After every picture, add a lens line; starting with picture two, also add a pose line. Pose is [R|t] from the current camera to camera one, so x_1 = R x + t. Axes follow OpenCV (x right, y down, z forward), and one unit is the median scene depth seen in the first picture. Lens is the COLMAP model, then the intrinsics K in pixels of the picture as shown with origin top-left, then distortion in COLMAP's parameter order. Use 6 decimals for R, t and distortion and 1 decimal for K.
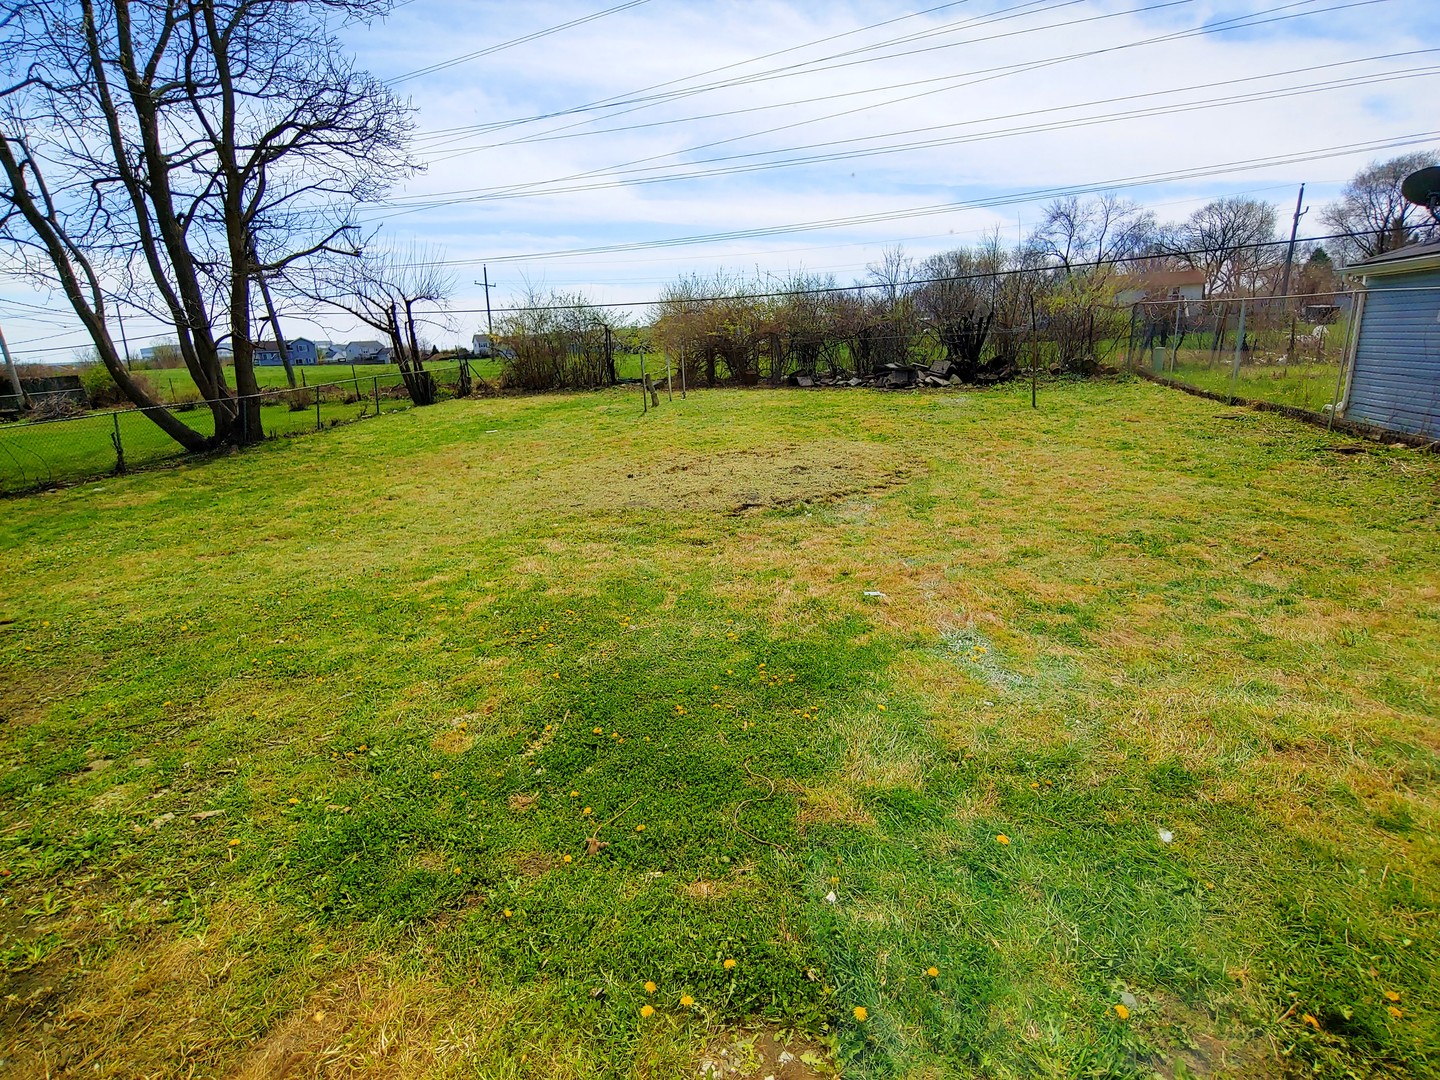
lens RADIAL K [[689.0, 0, 723.1], [0, 689.0, 536.4], [0, 0, 1]] dist [-0.013386, -0.004767]
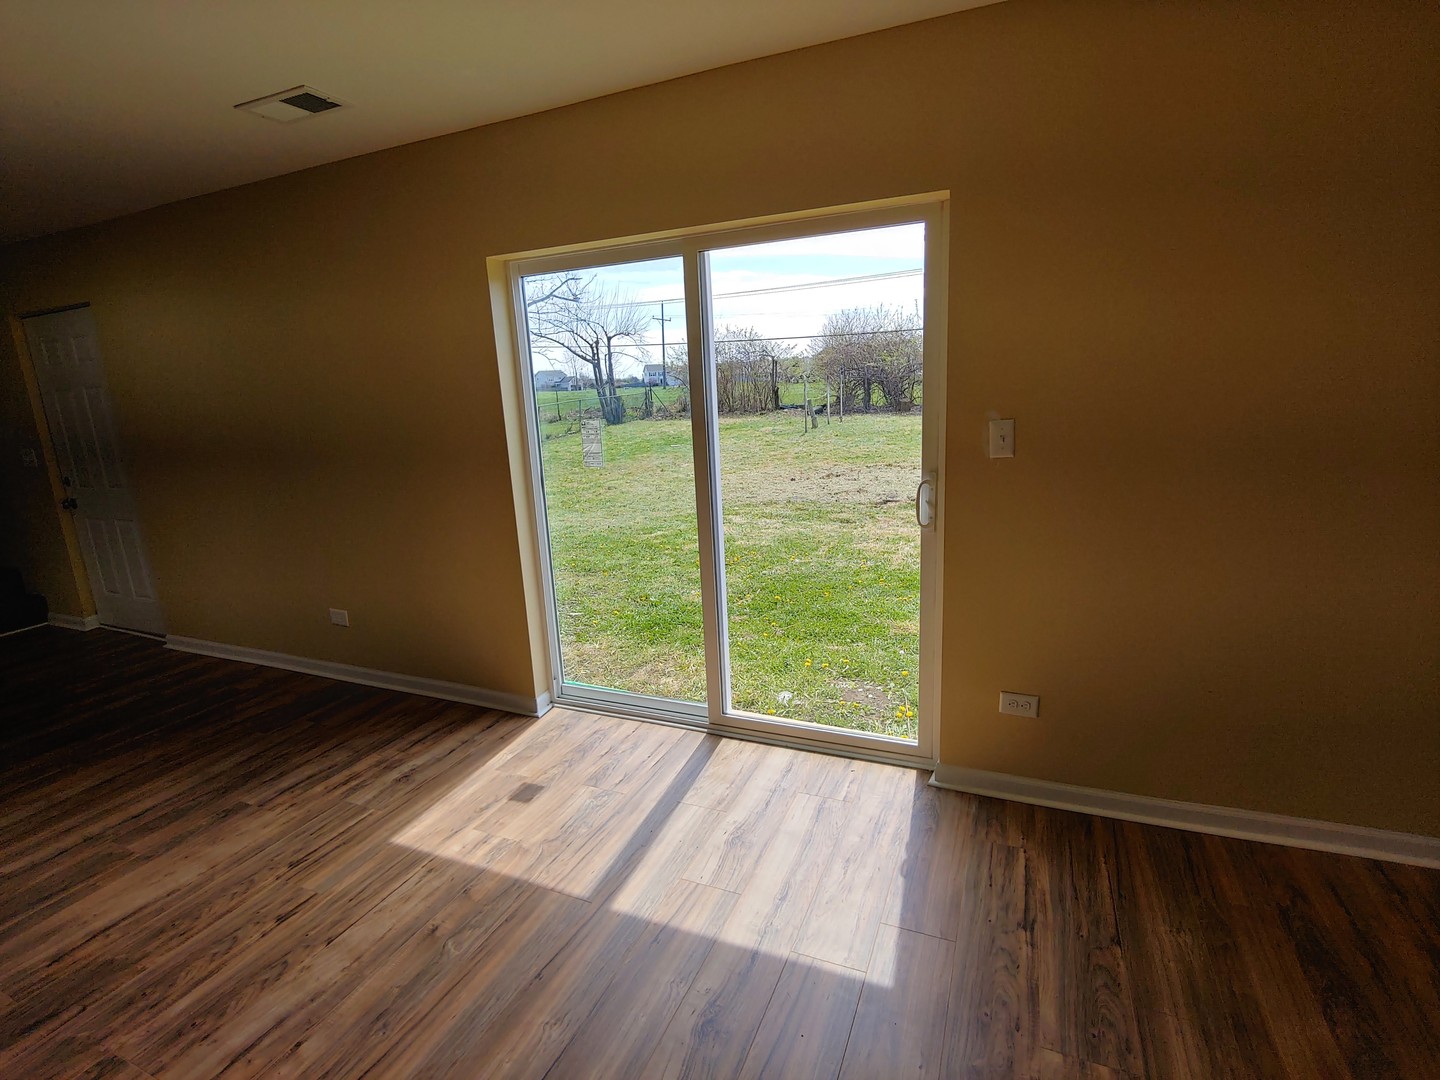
lens RADIAL K [[689.0, 0, 723.1], [0, 689.0, 536.4], [0, 0, 1]] dist [-0.013386, -0.004767]
pose [[0.975045, 0.052839, -0.215629, 0.007536], [-0.061678, 0.997501, -0.034465, 0.033895], [0.213269, 0.046905, 0.975867, -0.116769]]
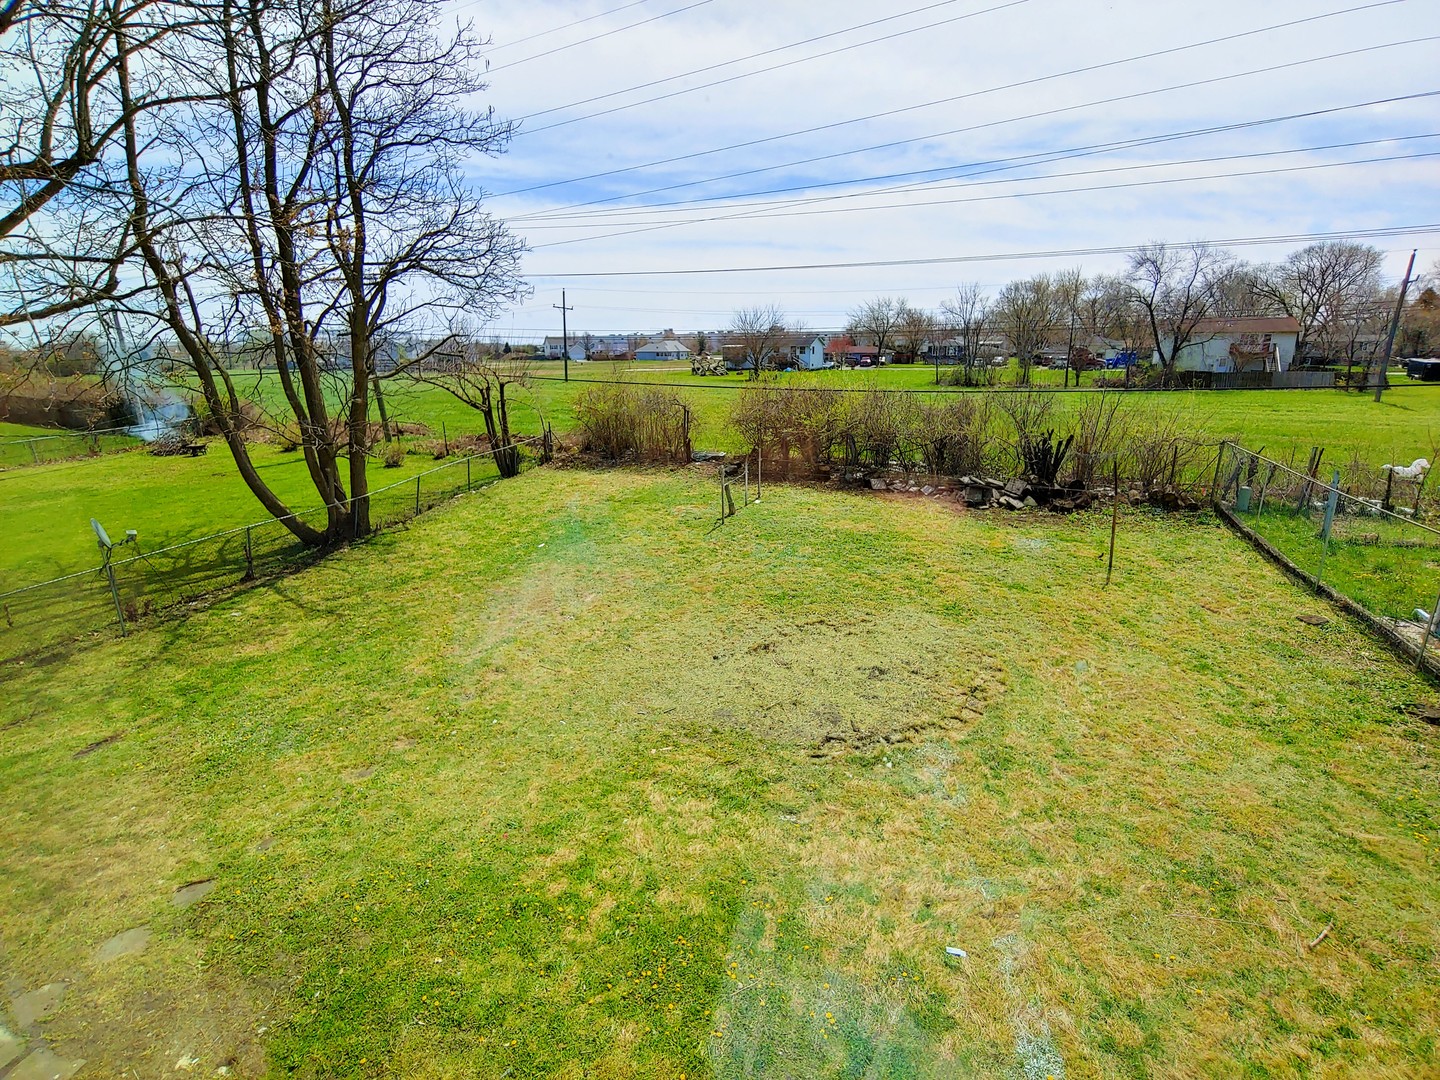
lens RADIAL K [[689.0, 0, 723.1], [0, 689.0, 536.4], [0, 0, 1]] dist [-0.013386, -0.004767]
pose [[0.995170, 0.060866, -0.077025, -0.027819], [-0.061441, 0.998098, -0.005114, -0.142436], [0.076567, 0.009822, 0.997016, -0.033730]]
